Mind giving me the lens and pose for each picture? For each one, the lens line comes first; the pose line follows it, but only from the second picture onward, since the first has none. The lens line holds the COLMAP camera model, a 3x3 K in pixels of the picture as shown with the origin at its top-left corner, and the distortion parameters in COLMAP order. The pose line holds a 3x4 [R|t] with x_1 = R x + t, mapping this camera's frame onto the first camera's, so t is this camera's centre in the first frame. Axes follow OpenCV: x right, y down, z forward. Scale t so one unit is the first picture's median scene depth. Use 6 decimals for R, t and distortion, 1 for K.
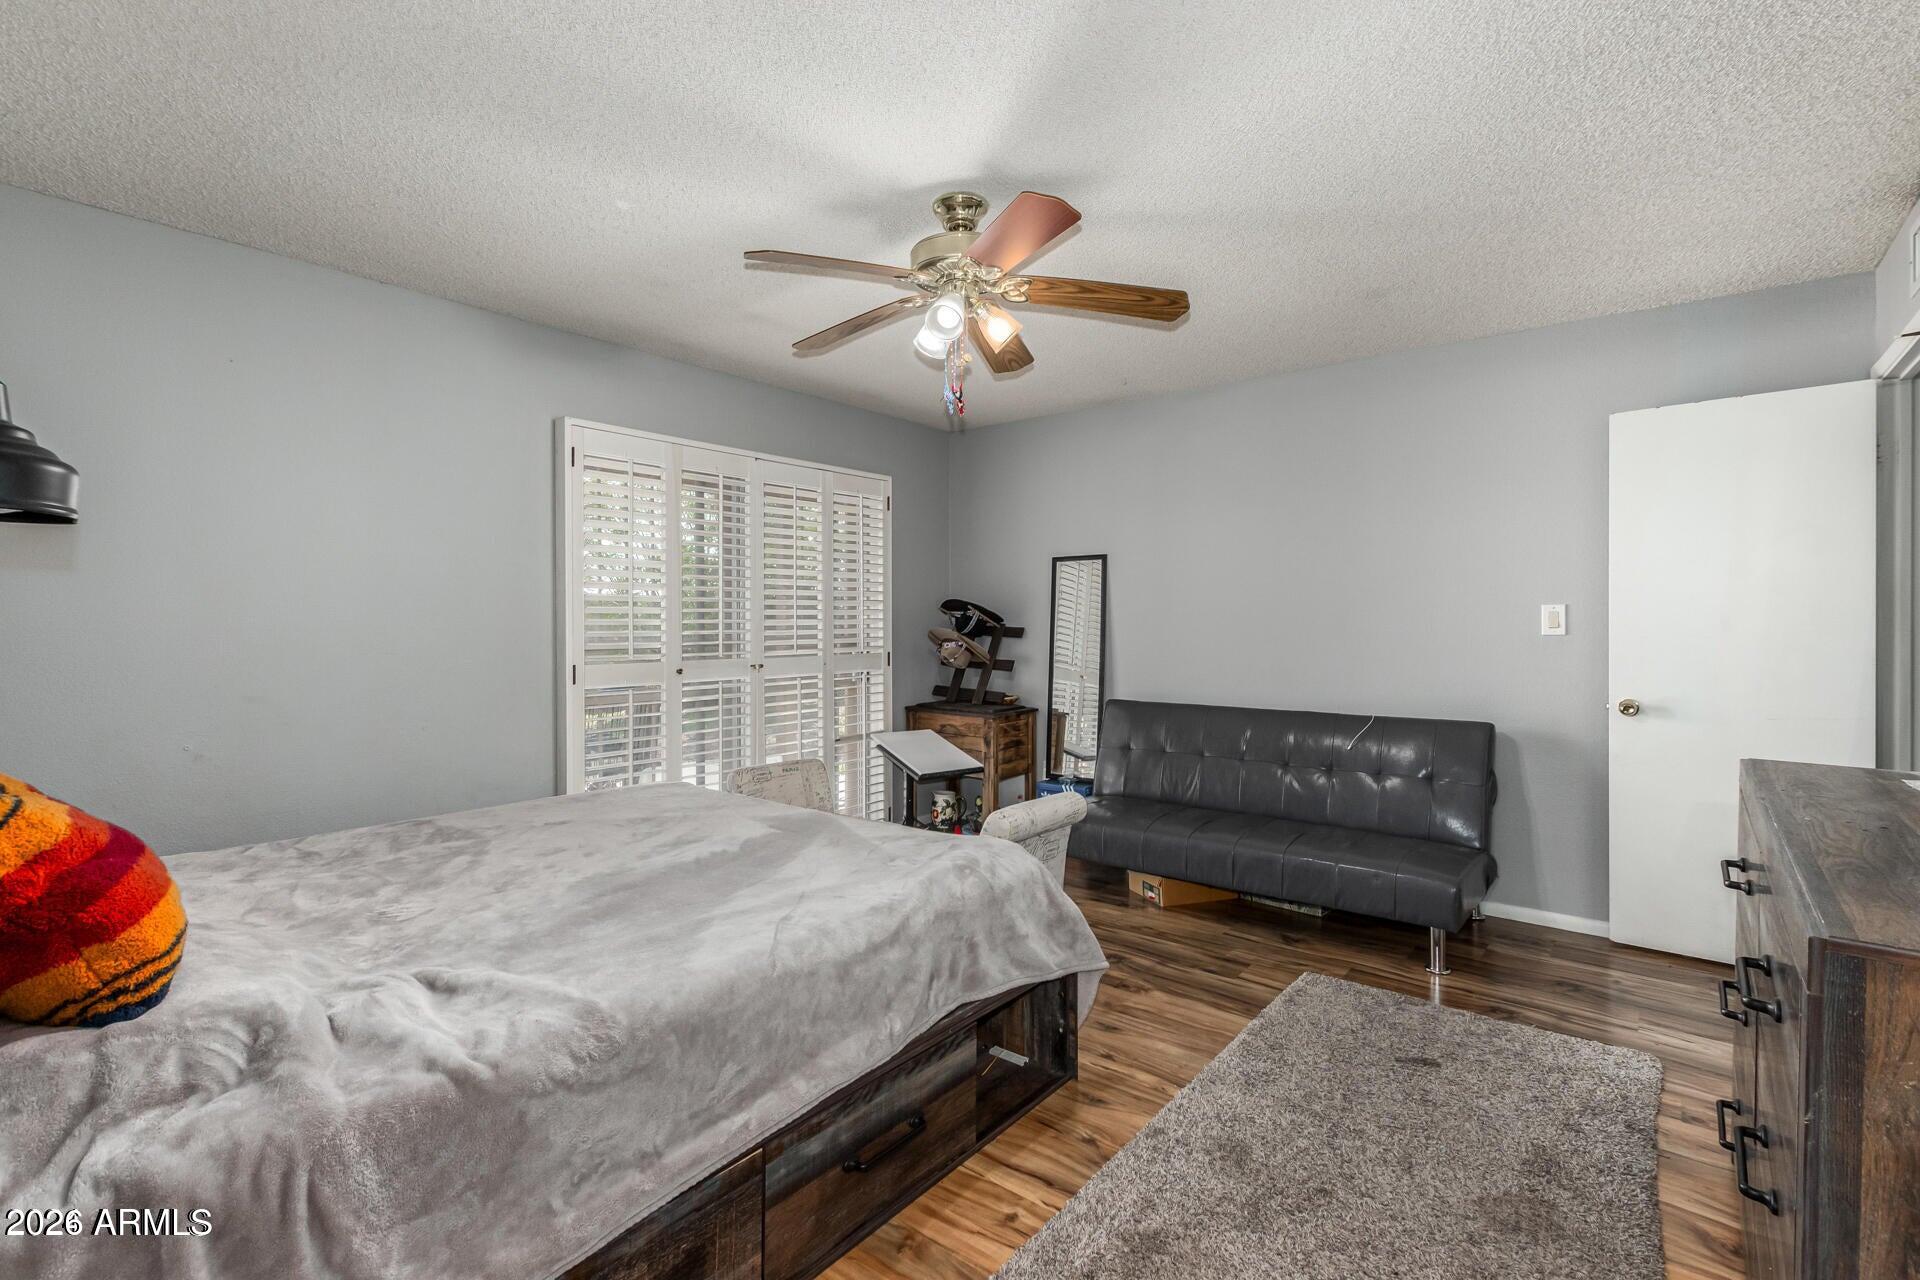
lens RADIAL K [[915.1, 0, 949.8], [0, 915.1, 620.7], [0, 0, 1]] dist [0.005234, 0.000732]
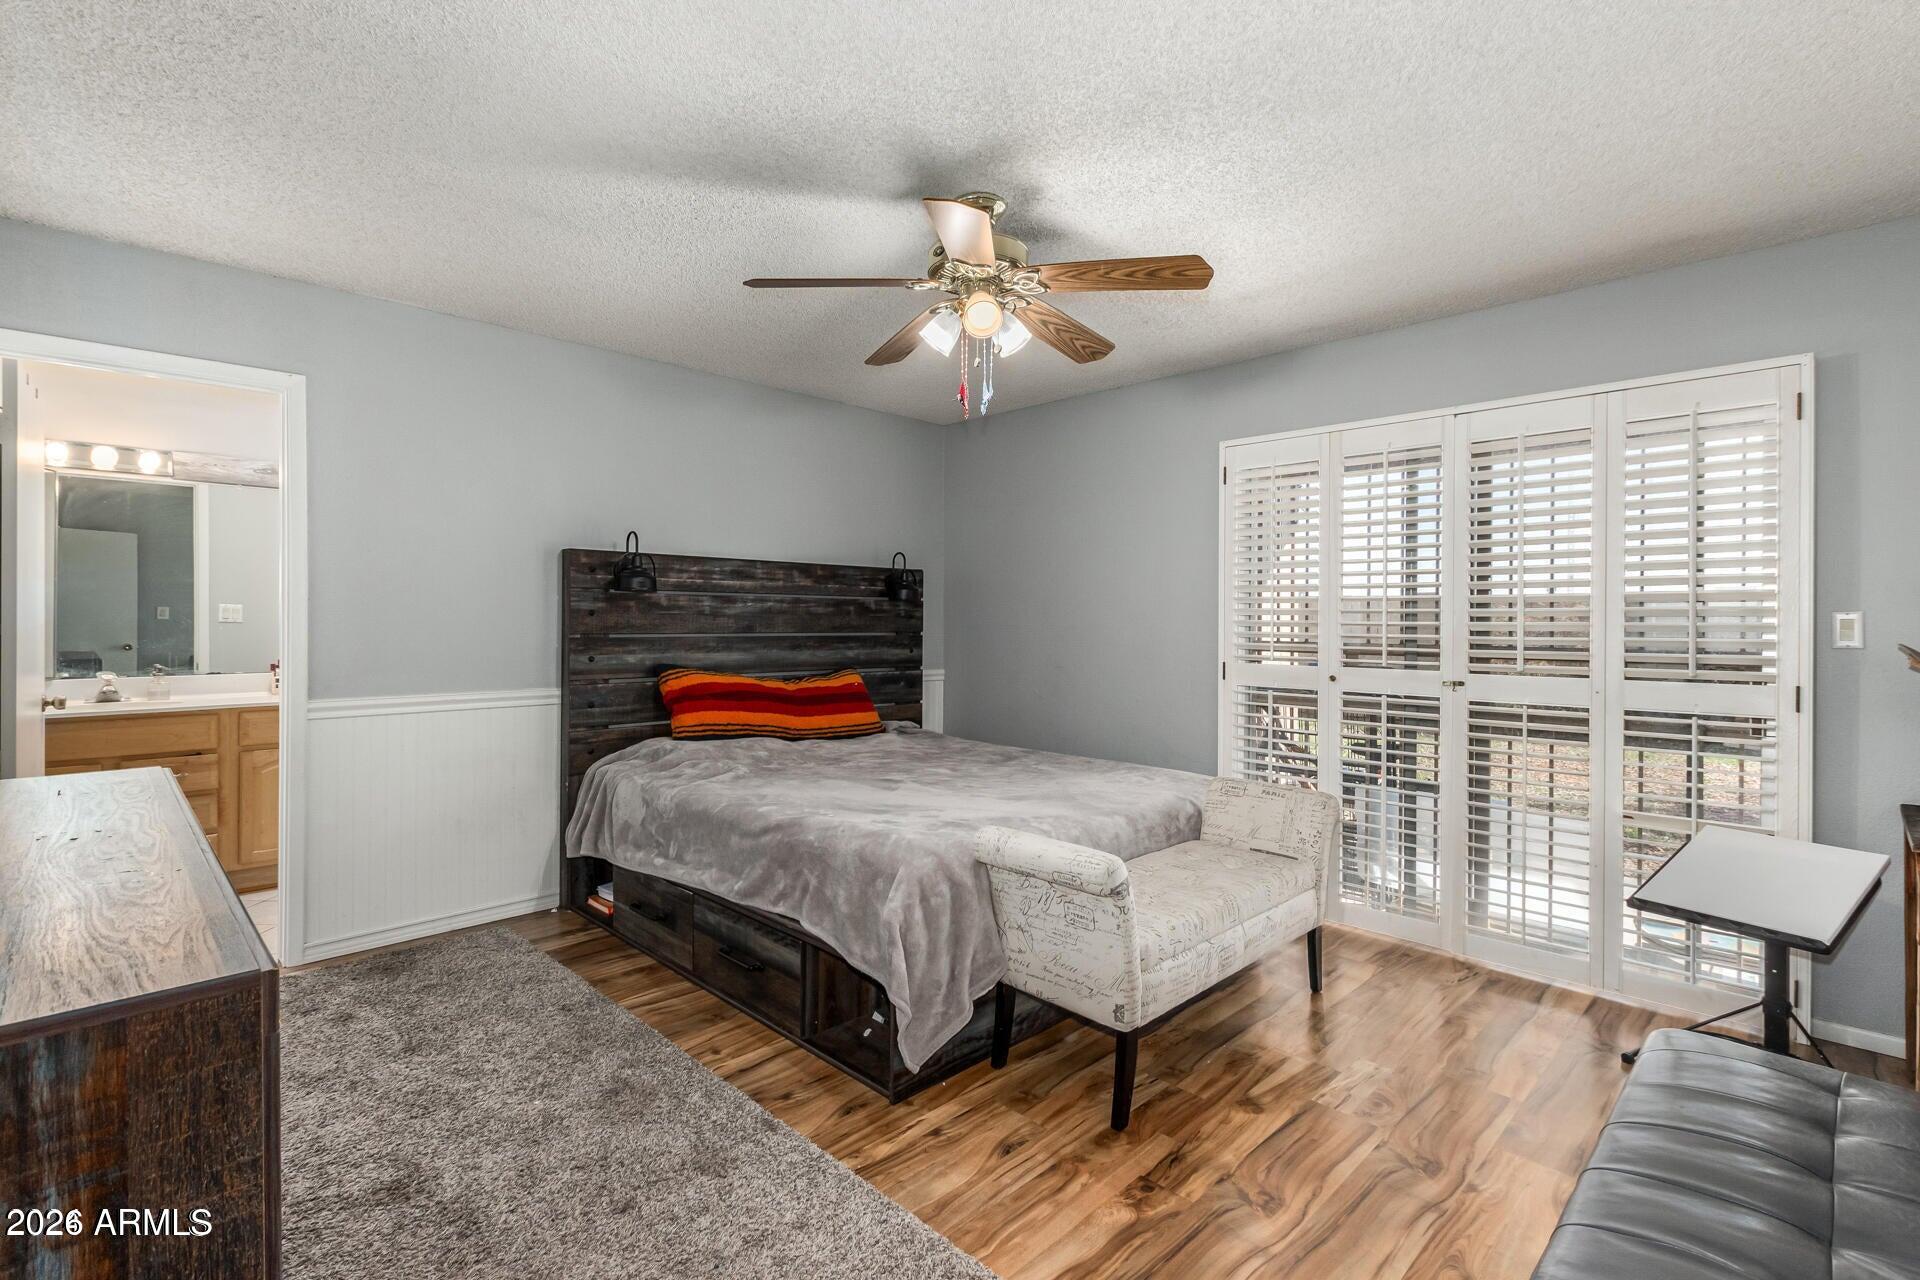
lens RADIAL K [[915.1, 0, 949.8], [0, 915.1, 620.7], [0, 0, 1]] dist [0.005234, 0.000732]
pose [[-0.139208, 0.002576, -0.990260, 1.101161], [-0.008917, 0.999953, 0.003855, -0.004117], [0.990223, 0.009367, -0.139178, 1.224239]]
